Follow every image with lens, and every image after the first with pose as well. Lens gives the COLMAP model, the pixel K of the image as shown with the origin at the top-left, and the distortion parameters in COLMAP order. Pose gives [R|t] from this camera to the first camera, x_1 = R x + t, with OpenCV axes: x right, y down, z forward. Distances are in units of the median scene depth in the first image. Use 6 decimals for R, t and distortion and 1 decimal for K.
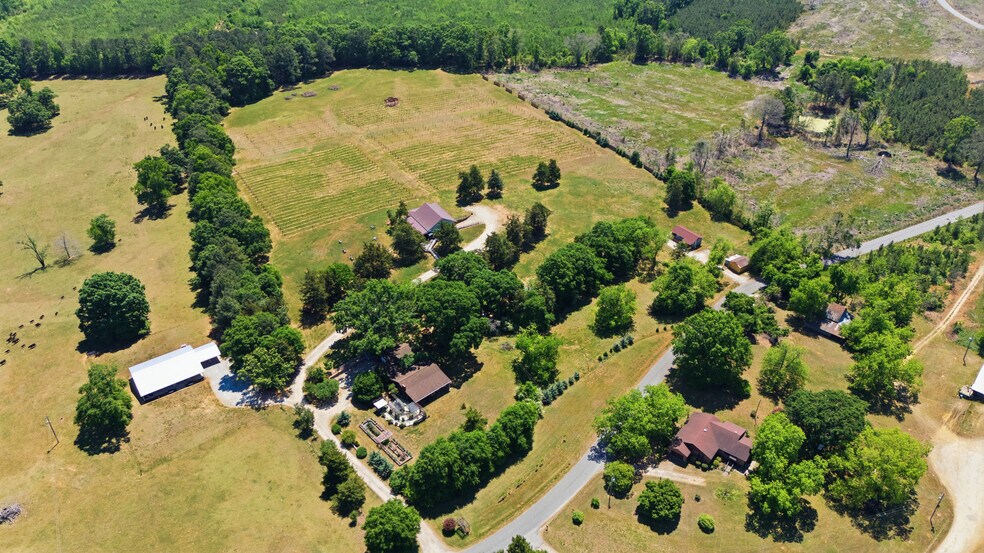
lens RADIAL K [[730.2, 0, 492.0], [0, 730.2, 276.5], [0, 0, 1]] dist [0.095381, -0.095387]
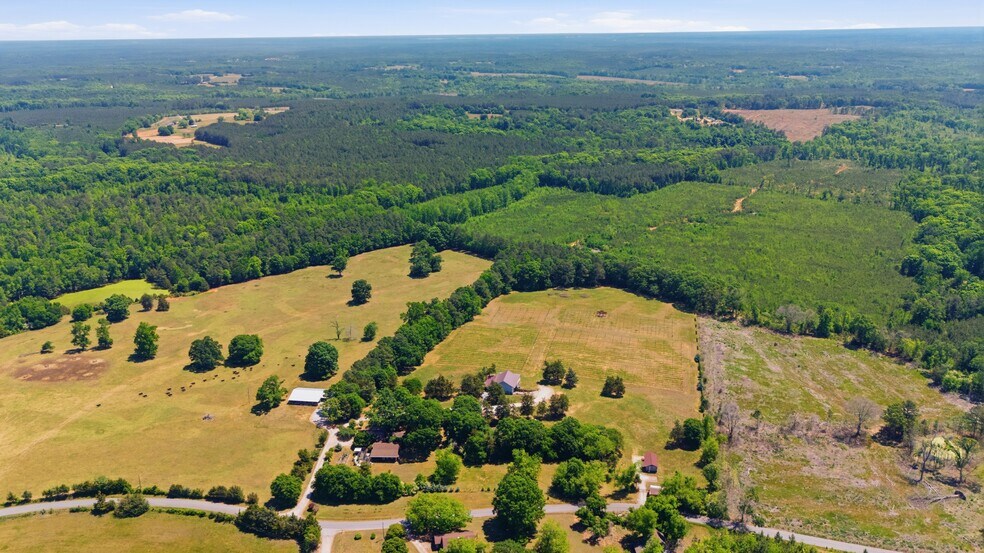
lens RADIAL K [[730.2, 0, 492.0], [0, 730.2, 276.5], [0, 0, 1]] dist [0.095381, -0.095387]
pose [[0.714036, 0.221742, -0.664066, 0.703868], [-0.396152, 0.910032, -0.122089, -0.068433], [0.577249, 0.350247, 0.737639, -0.146206]]
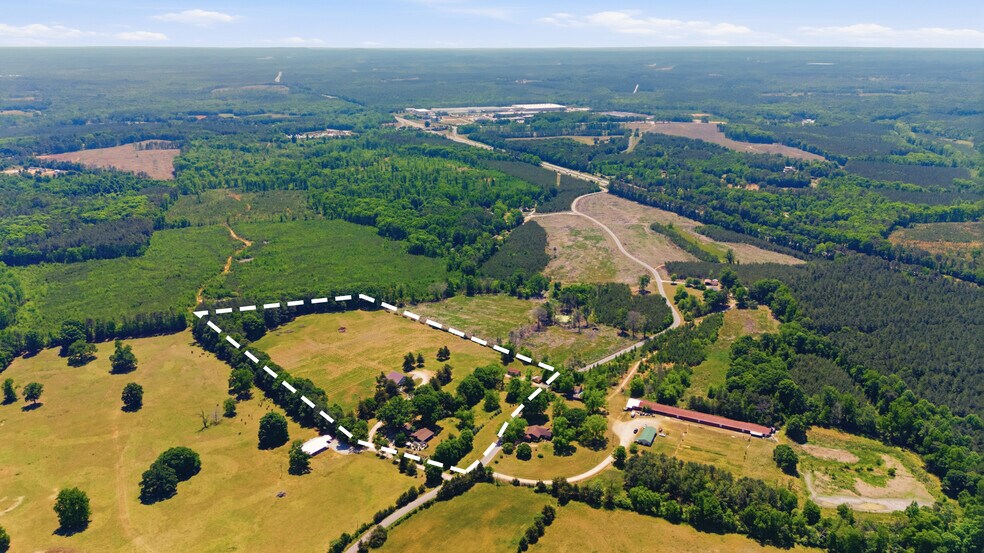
lens RADIAL K [[730.2, 0, 492.0], [0, 730.2, 276.5], [0, 0, 1]] dist [0.095381, -0.095387]
pose [[0.959269, -0.083927, 0.269739, -0.308667], [0.159771, 0.948646, -0.273027, 0.221587], [-0.232972, 0.305003, 0.923416, -0.921867]]
